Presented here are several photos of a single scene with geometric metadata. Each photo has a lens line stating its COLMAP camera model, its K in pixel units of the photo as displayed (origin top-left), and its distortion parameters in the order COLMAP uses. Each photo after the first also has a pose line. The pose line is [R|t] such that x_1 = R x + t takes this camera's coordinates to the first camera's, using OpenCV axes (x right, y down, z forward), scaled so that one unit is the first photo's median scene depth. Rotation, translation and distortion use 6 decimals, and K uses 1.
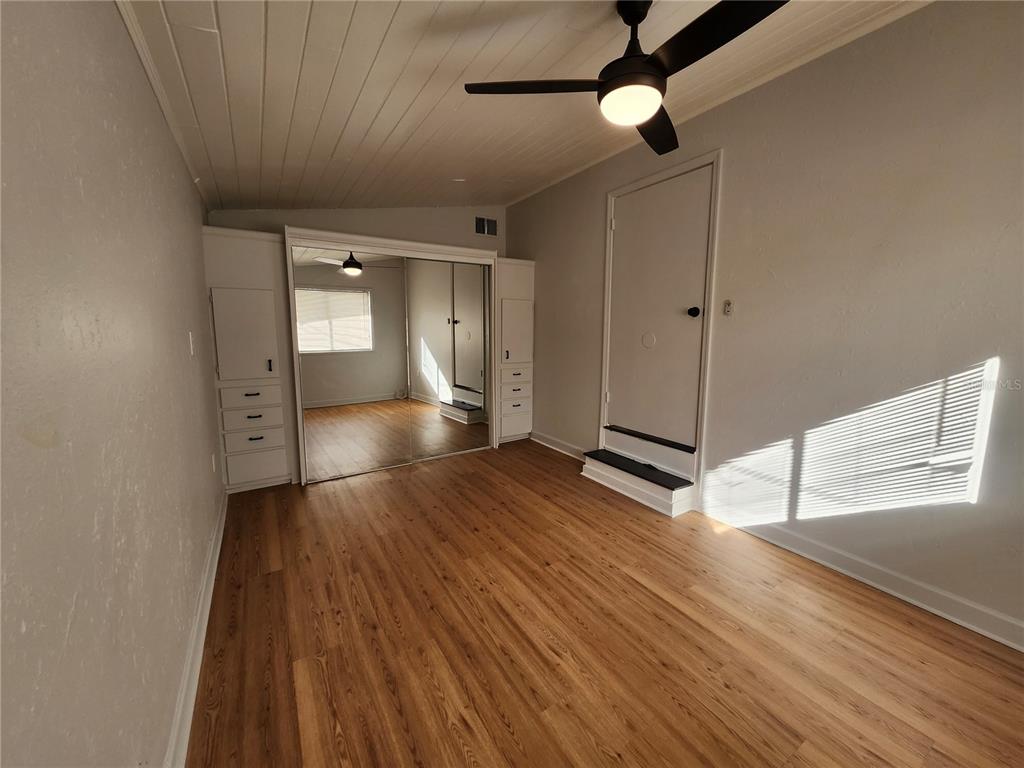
lens RADIAL K [[405.7, 0, 511.8], [0, 405.7, 380.7], [0, 0, 1]] dist [-0.000882, -0.000029]
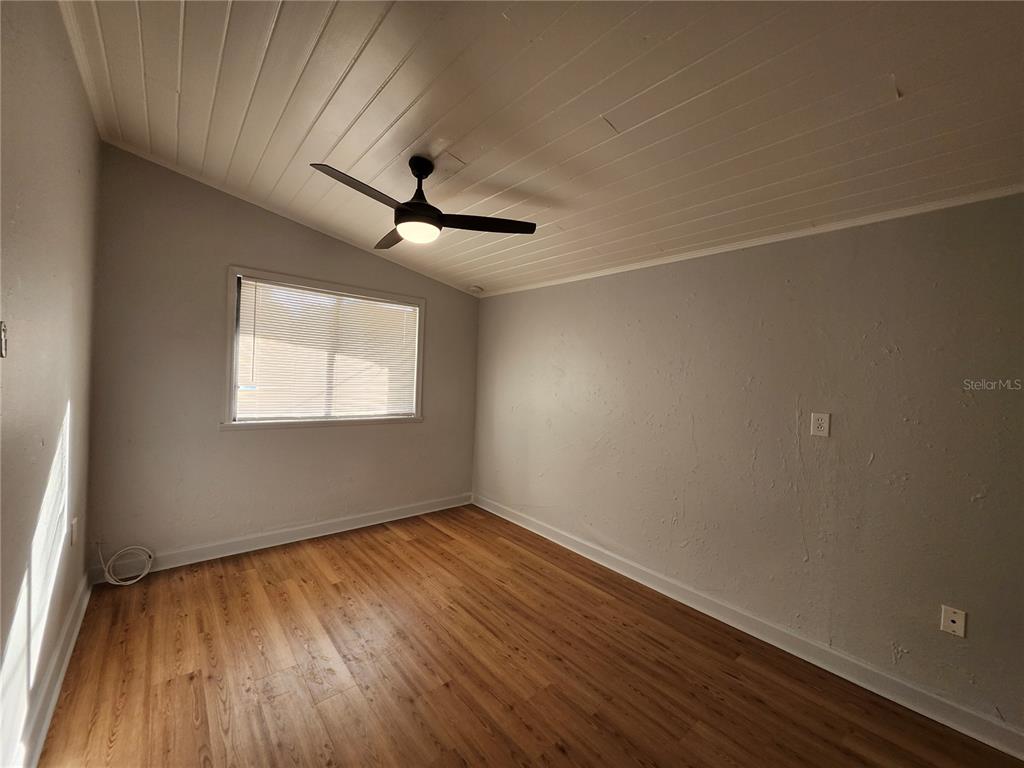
lens RADIAL K [[405.7, 0, 513.3], [0, 405.7, 384.2], [0, 0, 1]] dist [-0.000882, -0.000029]
pose [[-0.987946, -0.044034, -0.148406, 0.116435], [-0.067201, 0.985640, 0.154909, -0.302284], [0.139453, 0.163015, -0.976718, 1.908764]]
